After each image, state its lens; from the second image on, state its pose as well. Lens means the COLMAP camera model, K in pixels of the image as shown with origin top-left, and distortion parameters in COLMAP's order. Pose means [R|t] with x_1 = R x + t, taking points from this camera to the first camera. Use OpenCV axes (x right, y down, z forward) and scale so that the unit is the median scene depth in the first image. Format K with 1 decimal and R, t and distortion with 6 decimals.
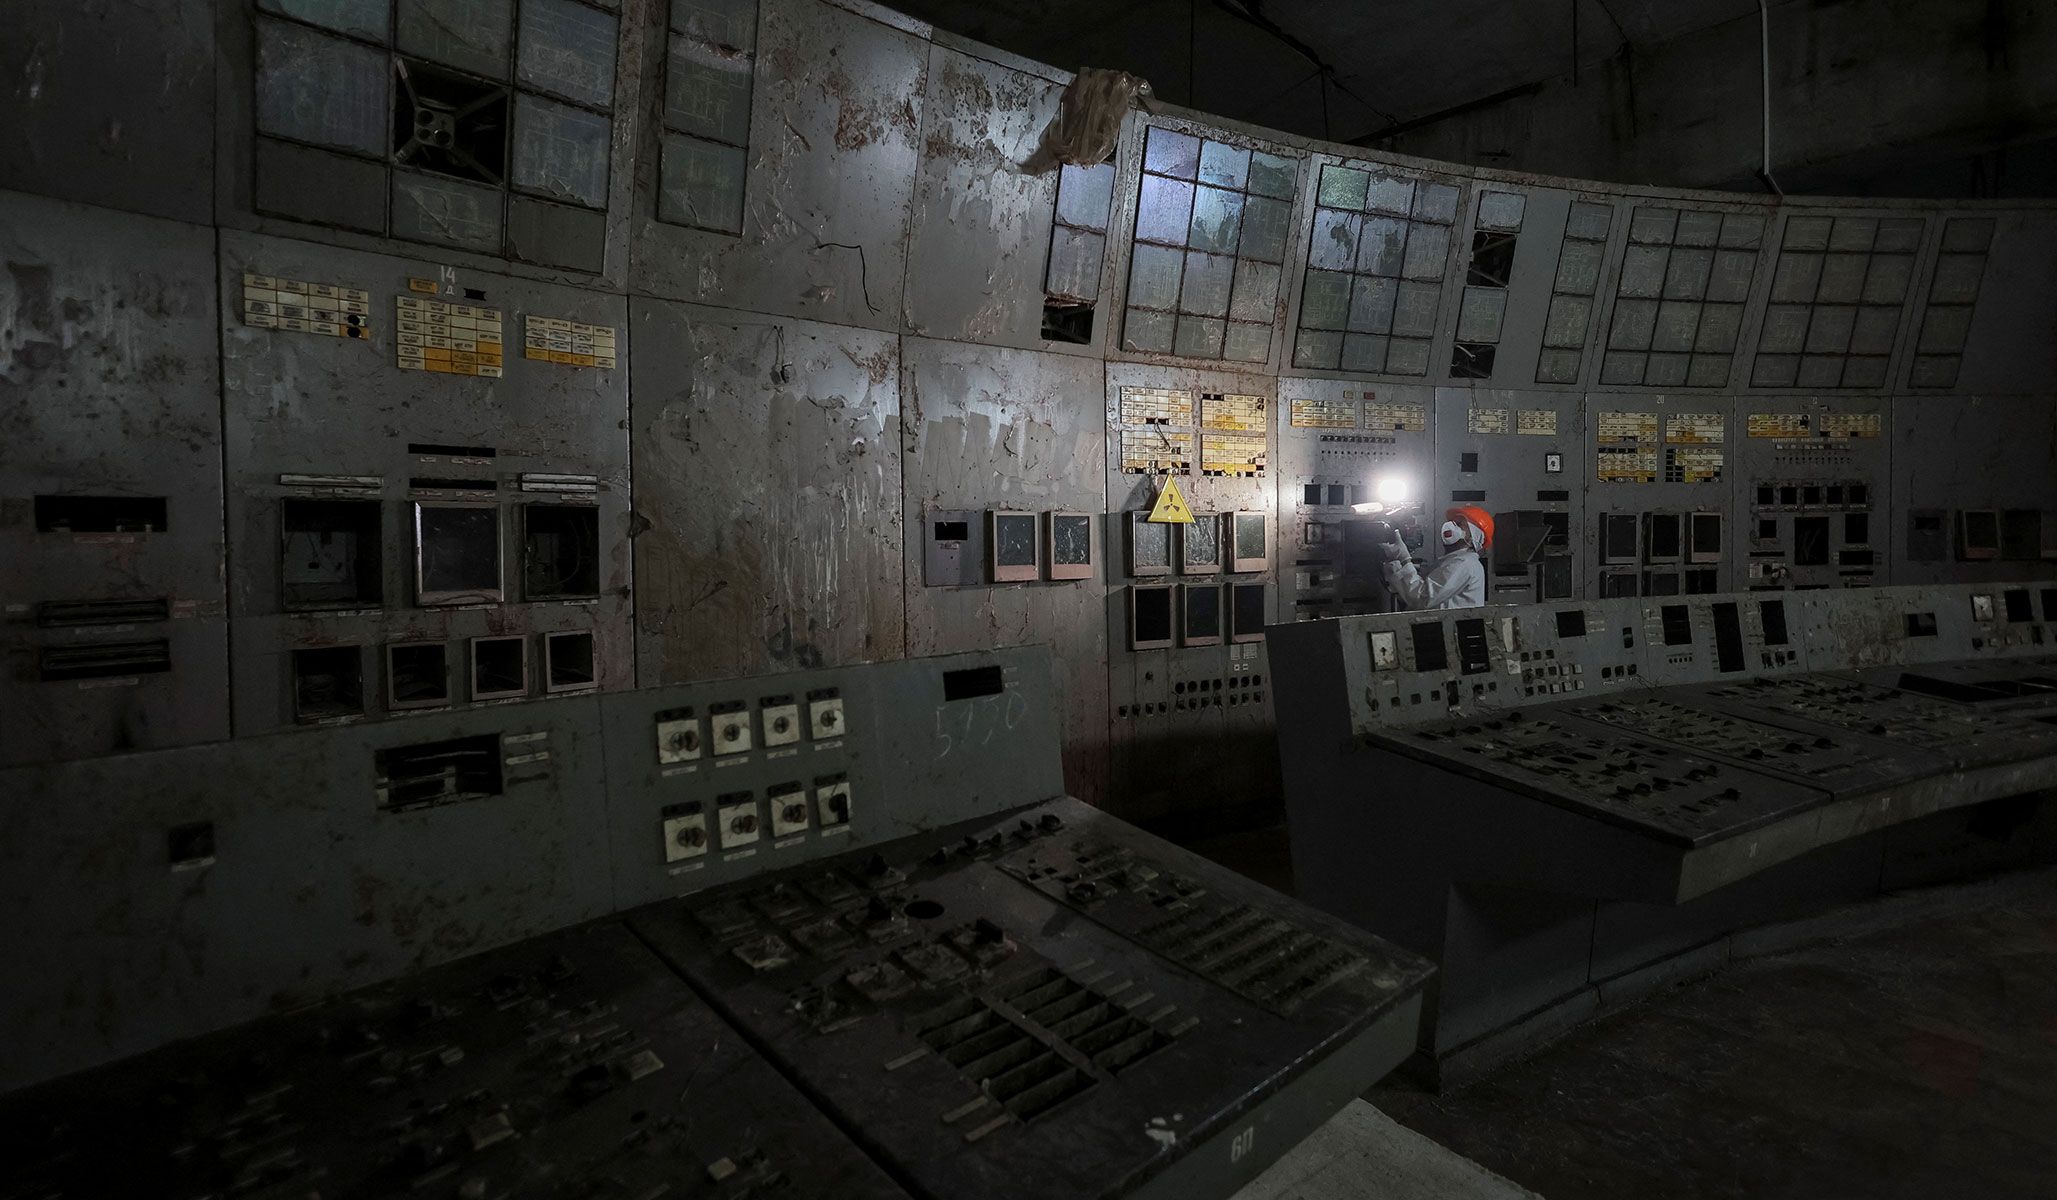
lens RADIAL K [[973.5, 0, 1026.9], [0, 973.5, 566.9], [0, 0, 1]] dist [0.000381, 0.001143]
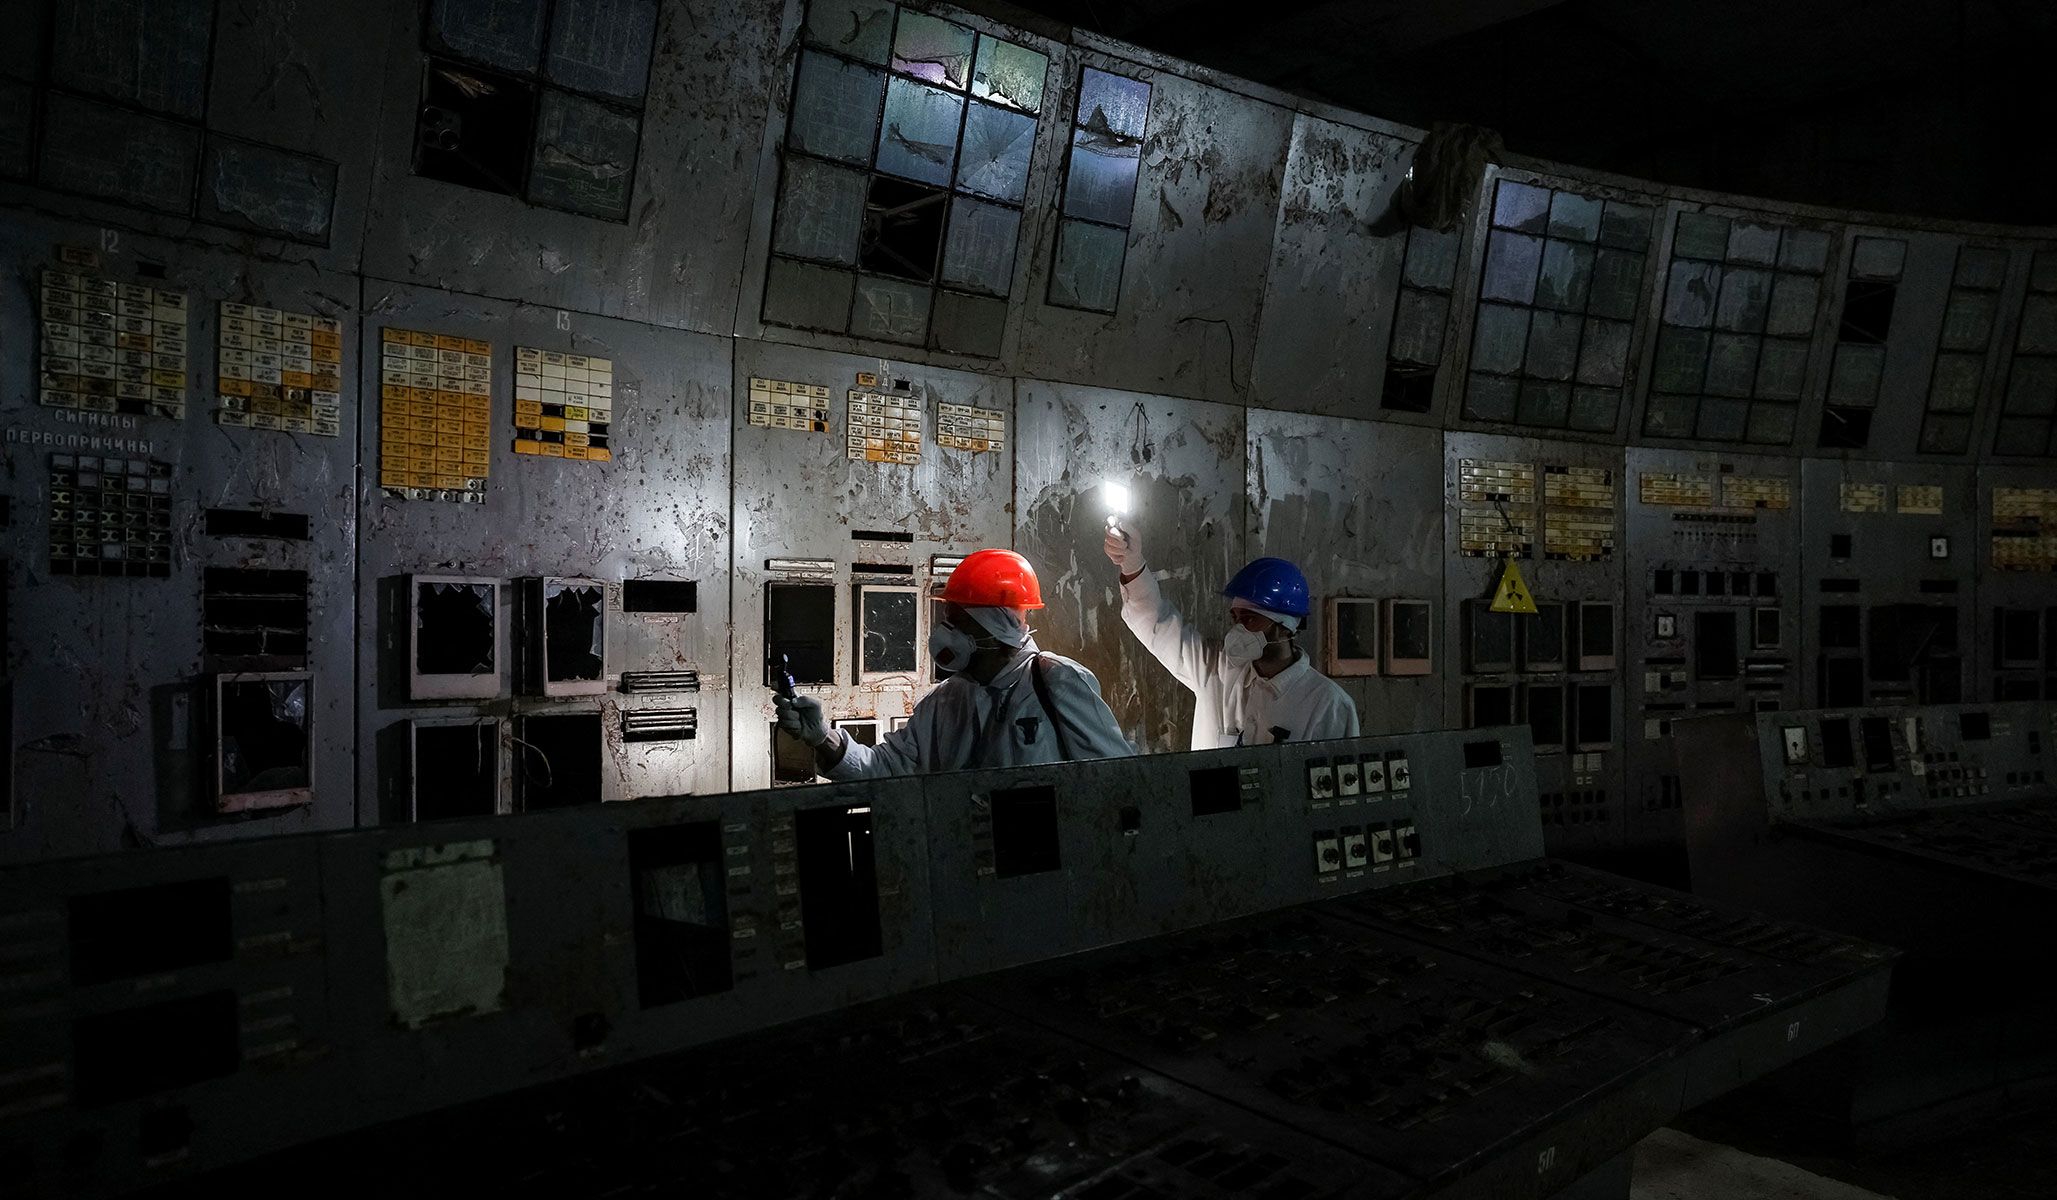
lens RADIAL K [[1453.4, 0, 1027.7], [0, 1453.4, 624.1], [0, 0, 1]] dist [-0.117009, 0.098168]
pose [[0.998031, 0.015000, -0.060909, -0.247231], [-0.016756, 0.999456, -0.028422, 0.010676], [0.060450, 0.029387, 0.997739, -0.376787]]
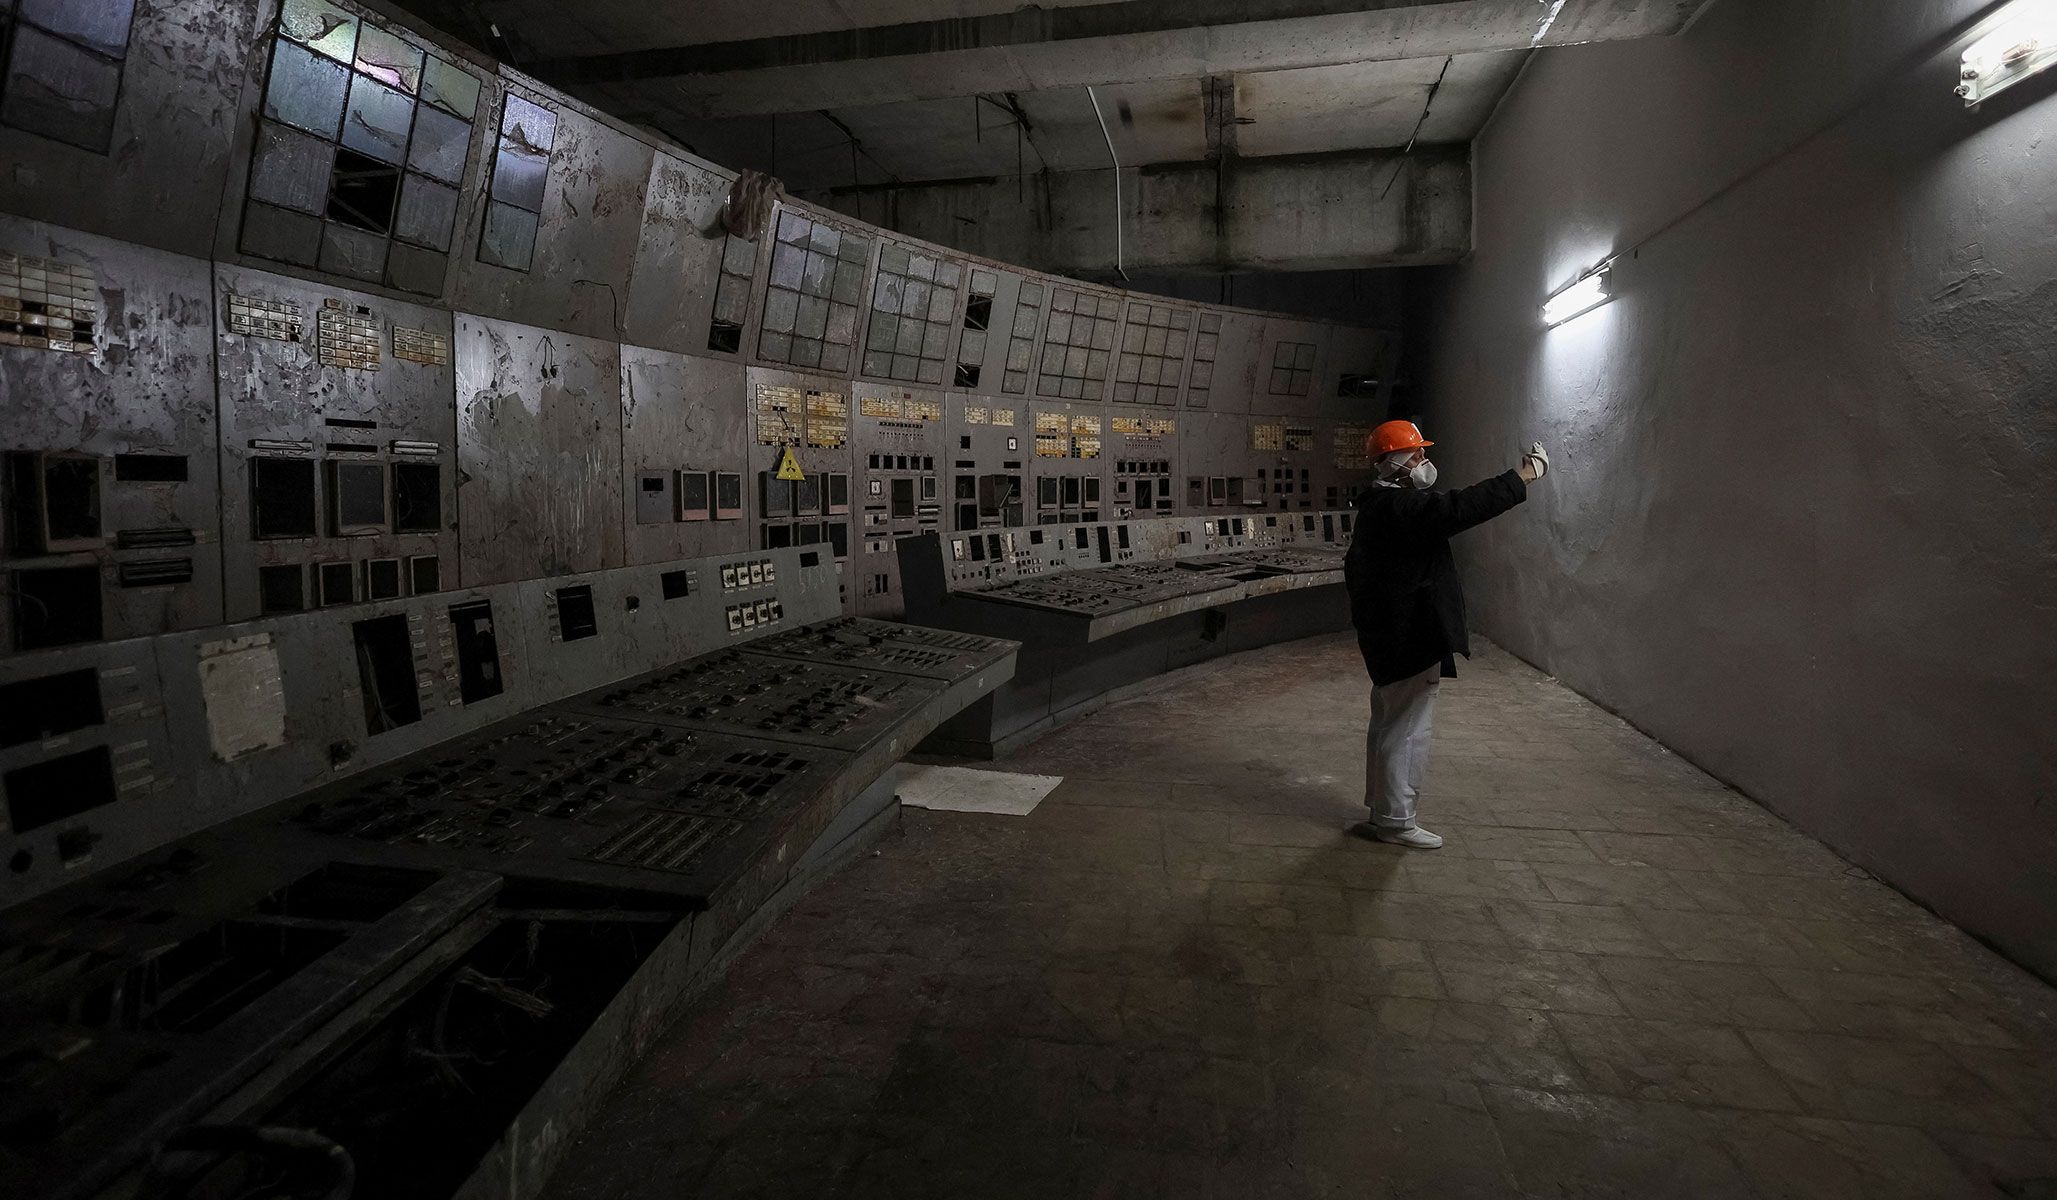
lens RADIAL K [[986.3, 0, 1066.4], [0, 986.3, 526.5], [0, 0, 1]] dist [0.001130, 0.000364]
pose [[0.832750, -0.014256, 0.553465, -0.378000], [0.011211, 0.999898, 0.008887, 0.018085], [-0.553535, -0.001196, 0.832825, -0.523443]]
